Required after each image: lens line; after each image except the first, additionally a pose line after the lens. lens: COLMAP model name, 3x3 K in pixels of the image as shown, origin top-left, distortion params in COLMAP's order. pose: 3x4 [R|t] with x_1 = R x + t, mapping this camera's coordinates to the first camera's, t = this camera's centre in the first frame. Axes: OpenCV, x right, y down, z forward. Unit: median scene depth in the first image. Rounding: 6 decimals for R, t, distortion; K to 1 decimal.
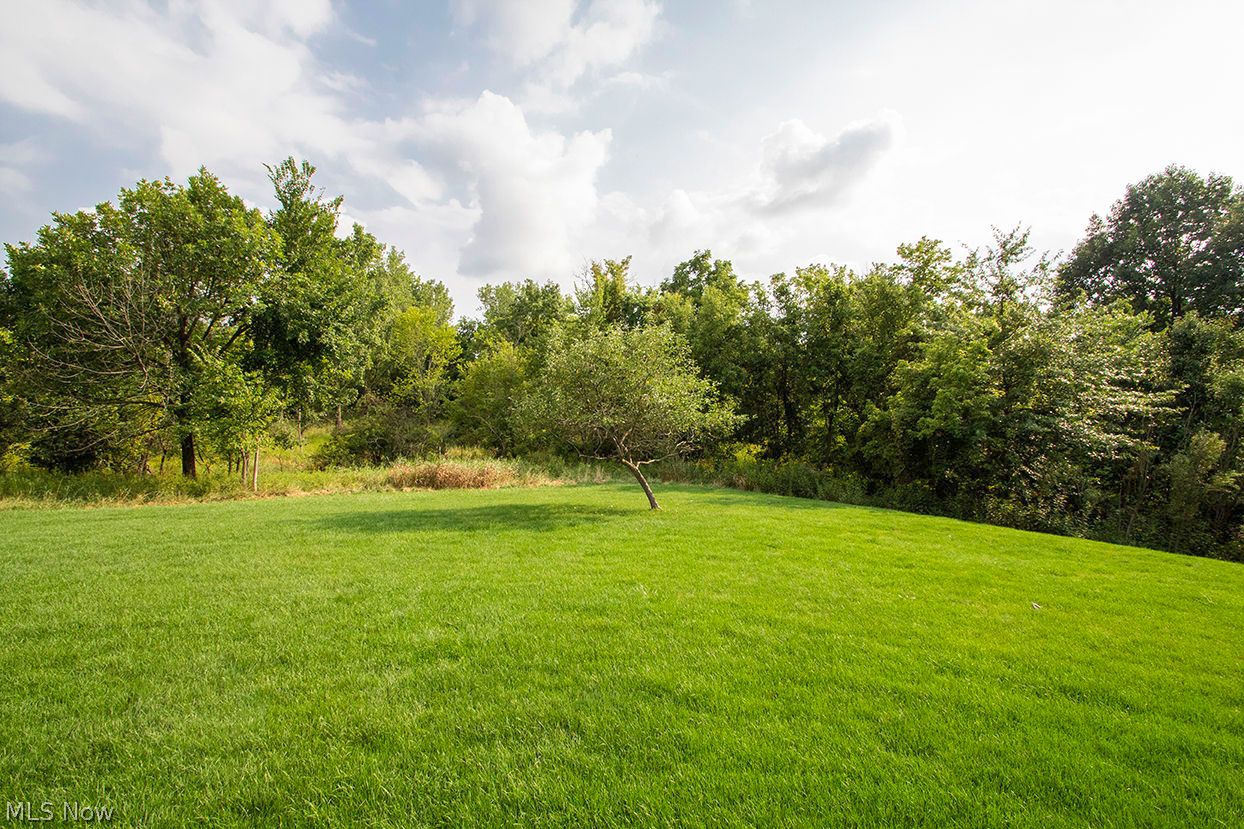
lens RADIAL K [[584.9, 0, 605.1], [0, 584.9, 404.7], [0, 0, 1]] dist [0.015898, 0.000043]
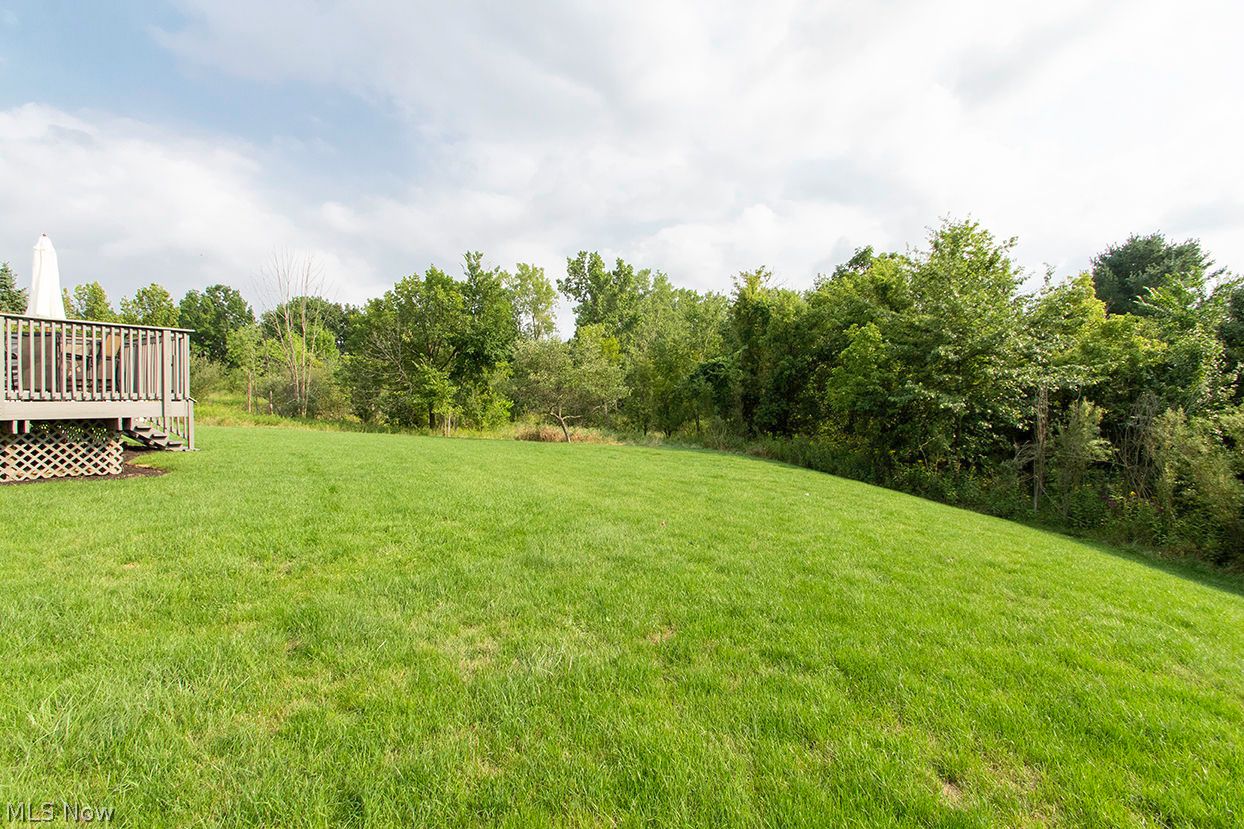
lens RADIAL K [[584.9, 0, 605.1], [0, 584.9, 404.7], [0, 0, 1]] dist [0.015898, 0.000043]
pose [[0.840263, -0.003397, -0.542169, 0.417031], [0.001029, 0.999989, -0.004671, 0.025530], [0.542179, 0.003367, 0.840256, -0.141000]]
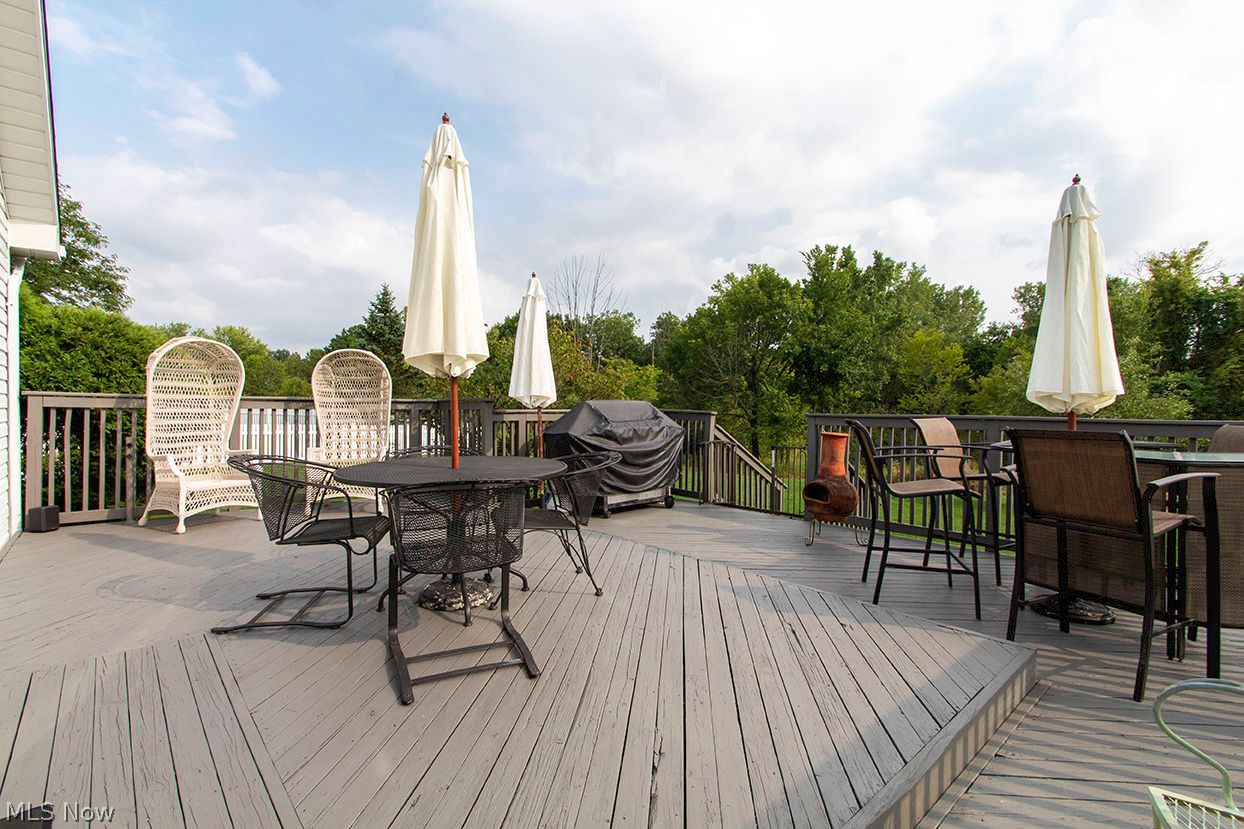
lens RADIAL K [[584.9, 0, 605.1], [0, 584.9, 404.7], [0, 0, 1]] dist [0.015898, 0.000043]
pose [[0.665025, 0.000792, -0.746821, 0.108638], [-0.012259, 0.999876, -0.009856, -0.005417], [0.746721, 0.015710, 0.664952, -0.193566]]
